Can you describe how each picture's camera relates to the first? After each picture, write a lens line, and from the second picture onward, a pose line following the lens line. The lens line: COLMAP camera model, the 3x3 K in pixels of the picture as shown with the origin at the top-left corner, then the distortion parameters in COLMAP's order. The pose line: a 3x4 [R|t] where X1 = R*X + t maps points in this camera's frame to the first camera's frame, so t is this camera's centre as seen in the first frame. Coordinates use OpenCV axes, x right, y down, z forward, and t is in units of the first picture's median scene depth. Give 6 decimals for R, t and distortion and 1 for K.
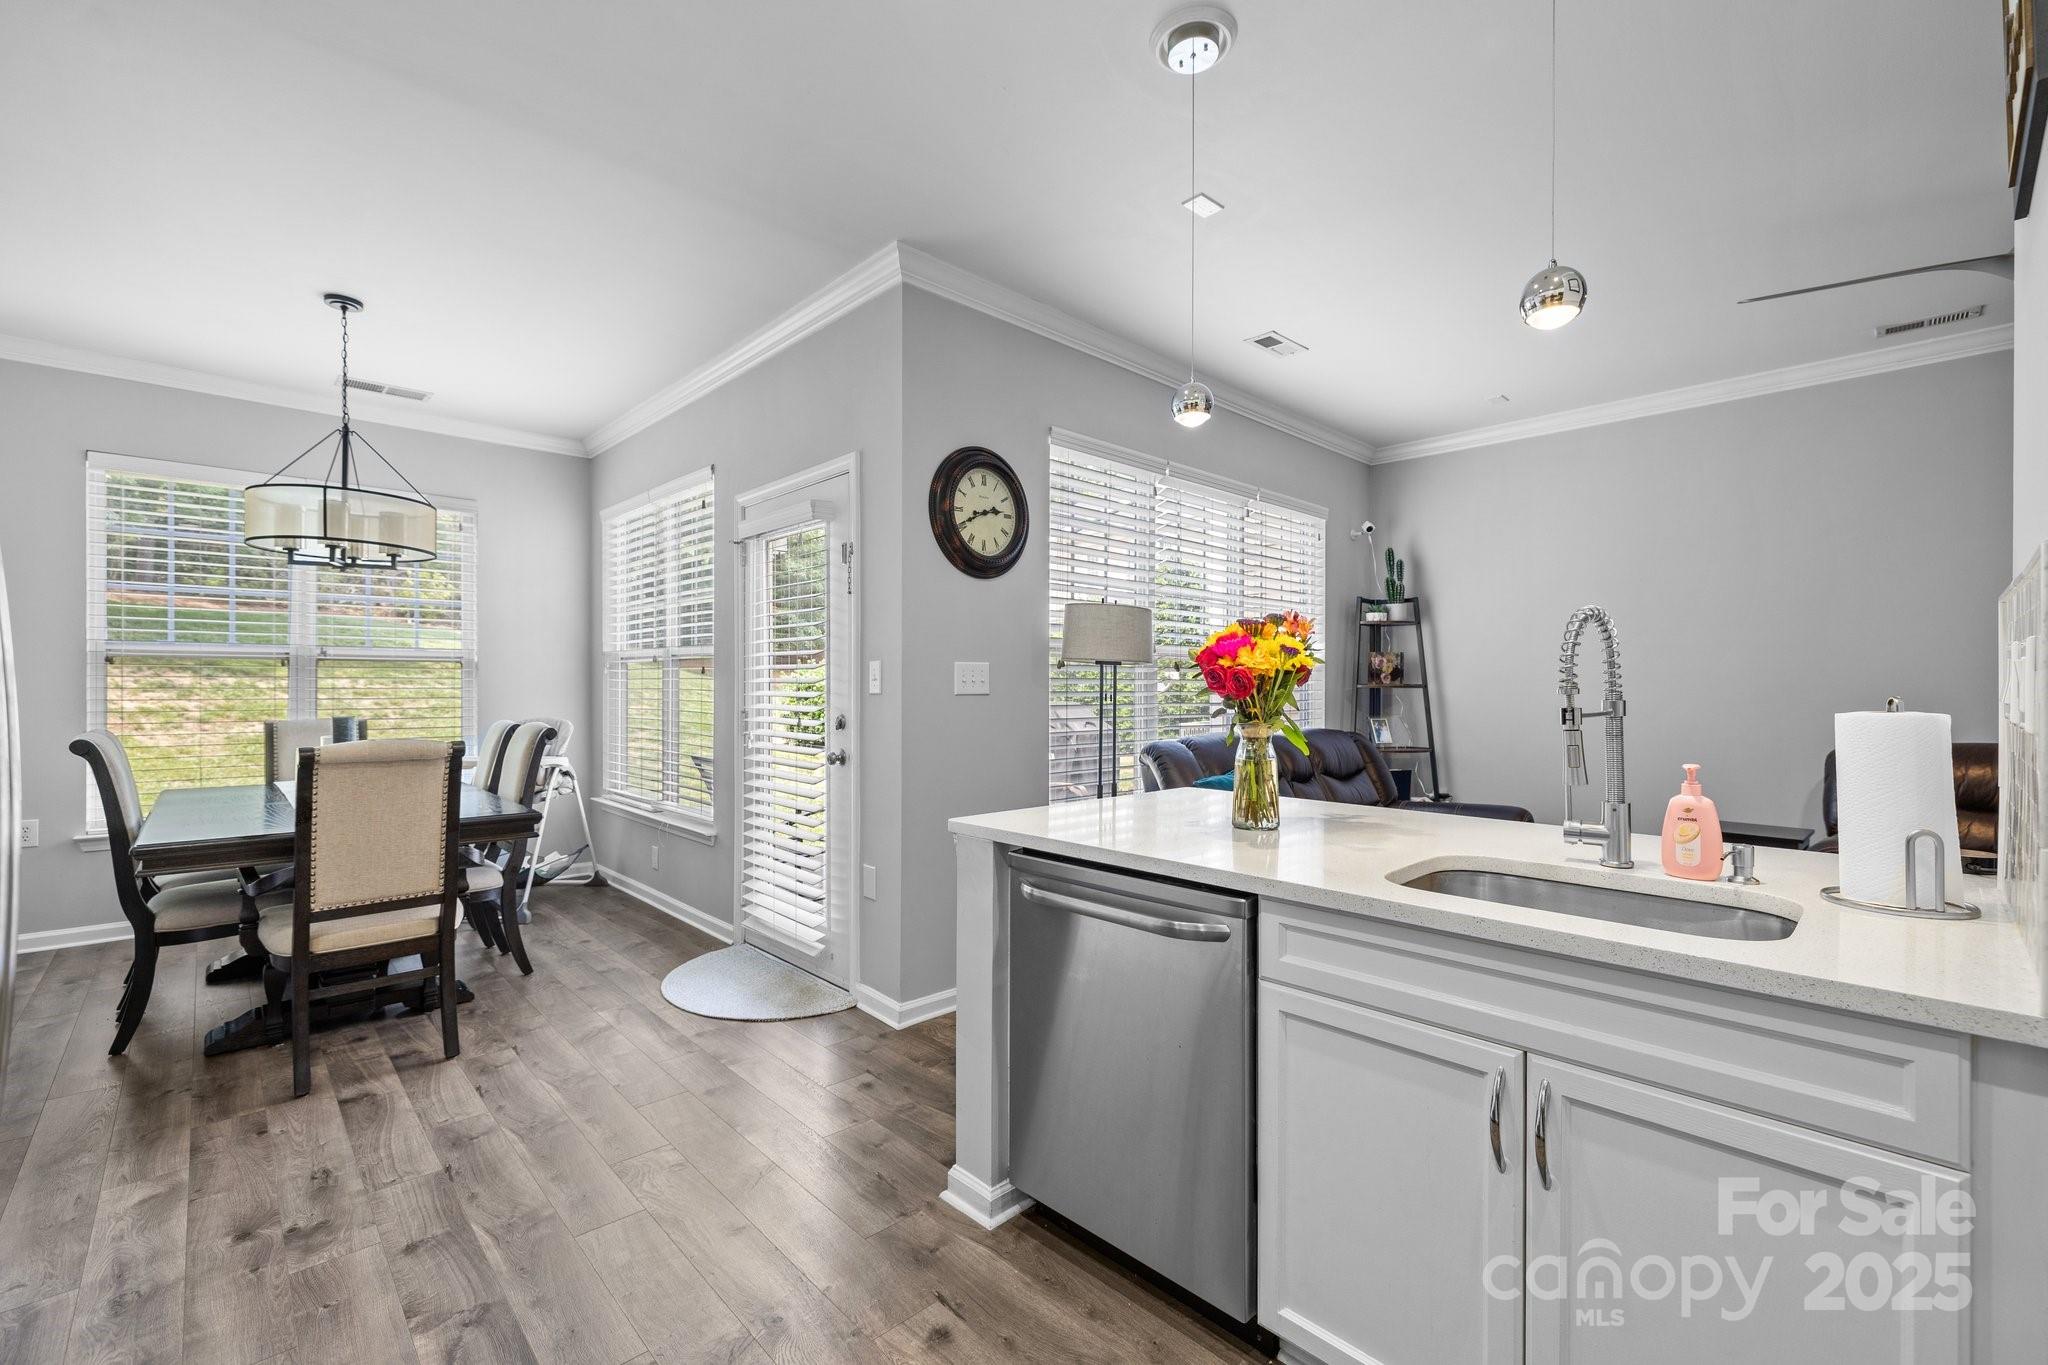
lens RADIAL K [[876.7, 0, 1017.3], [0, 876.7, 686.9], [0, 0, 1]] dist [0.000365, -0.000563]
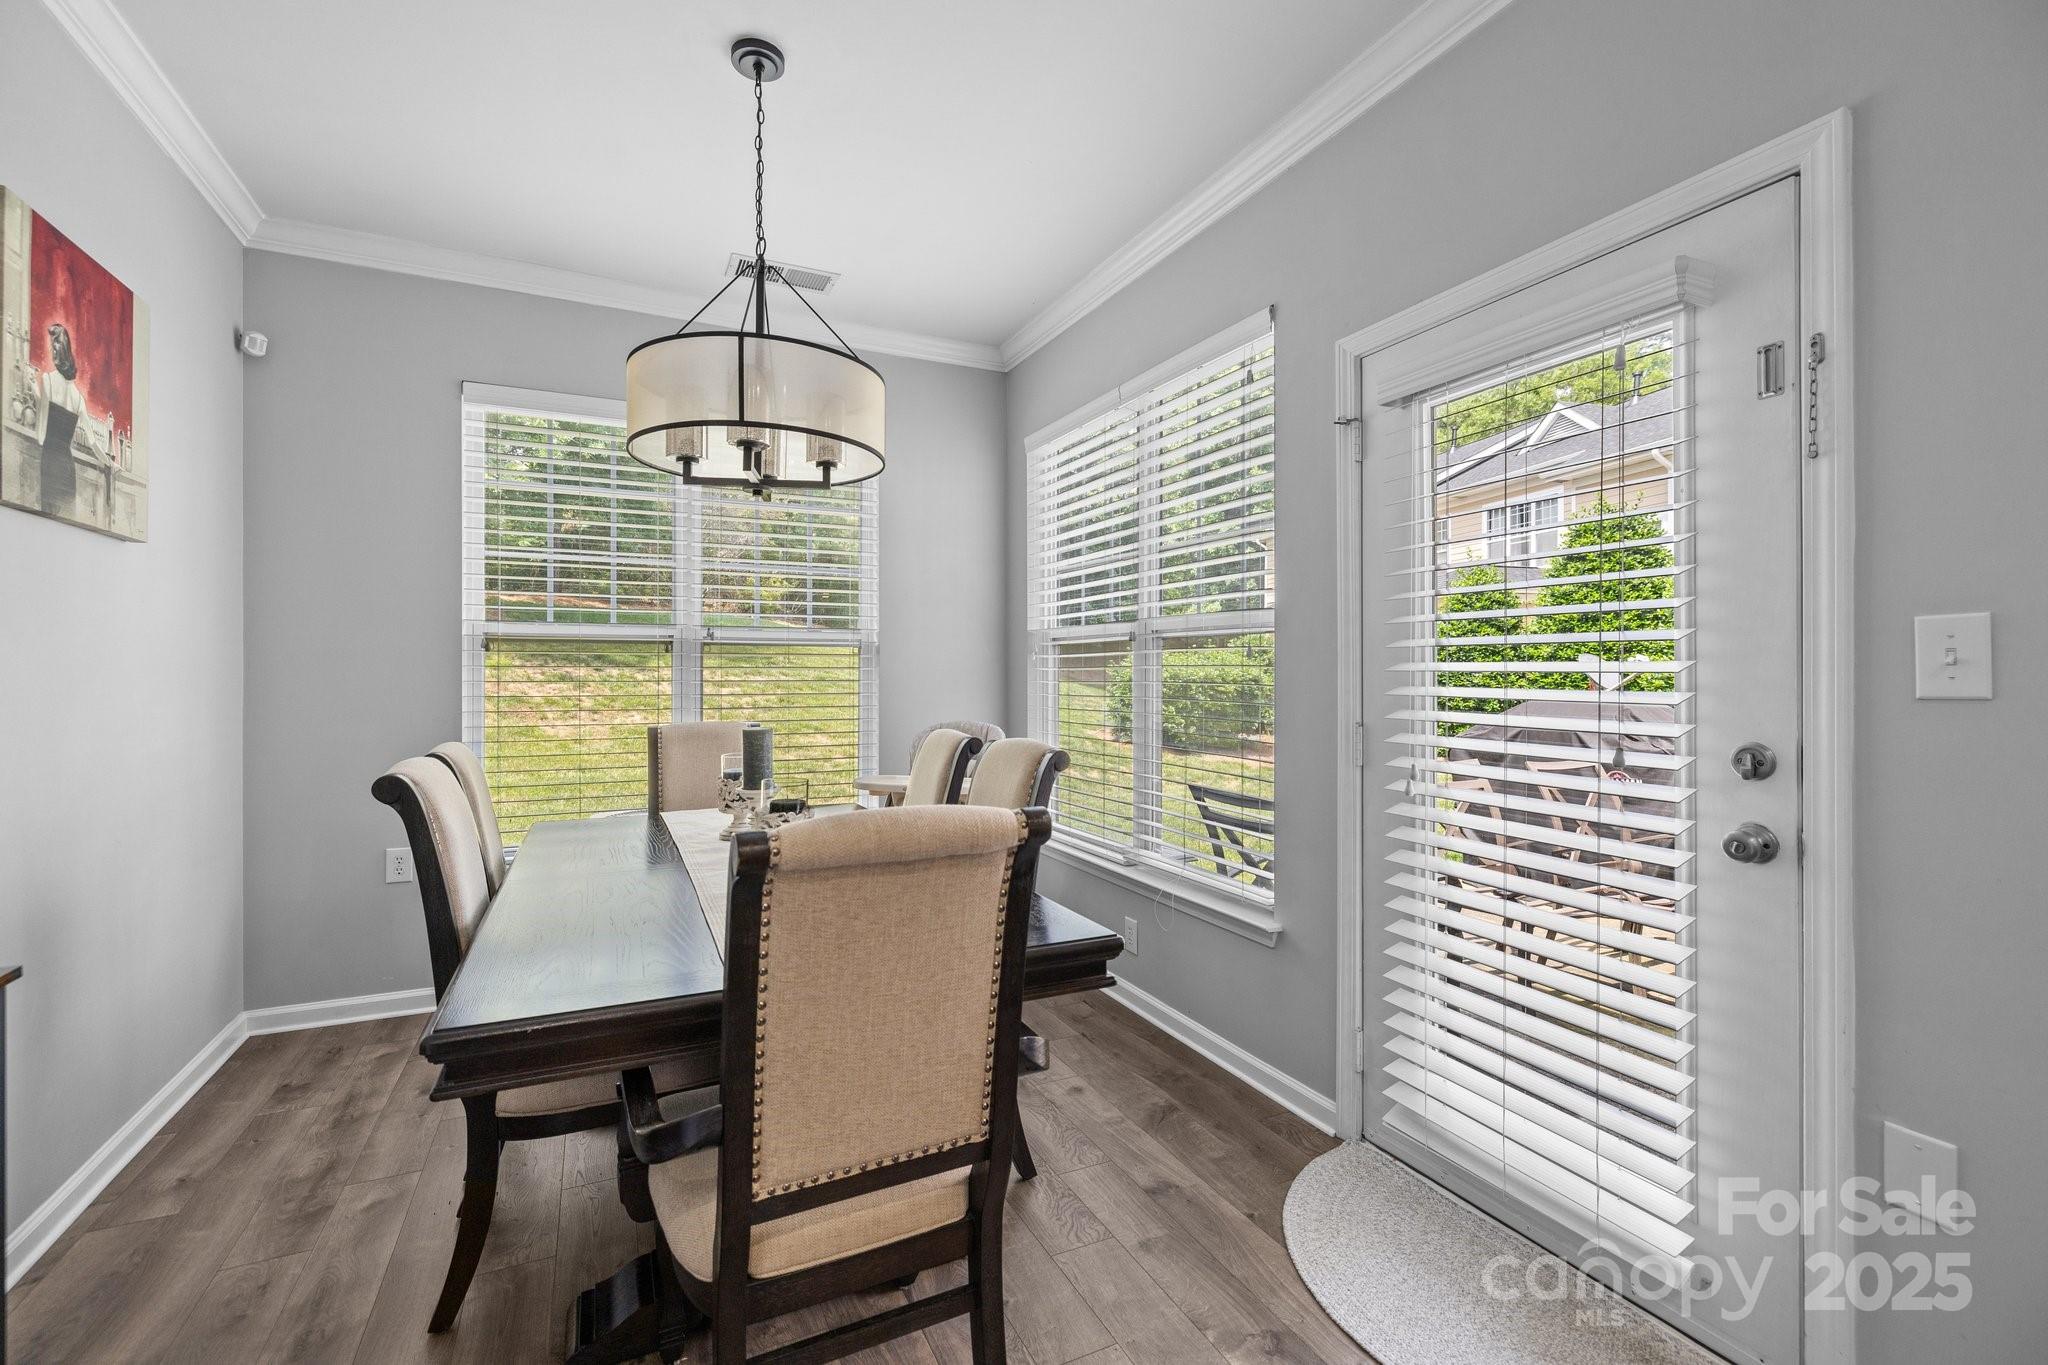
lens RADIAL K [[875.8, 0, 1007.4], [0, 875.8, 675.6], [0, 0, 1]] dist [0.001608, 0.000202]
pose [[0.951899, -0.001603, -0.306409, -0.352155], [0.001007, 0.999997, -0.002102, -0.001647], [0.306411, 0.001692, 0.951898, 0.398516]]
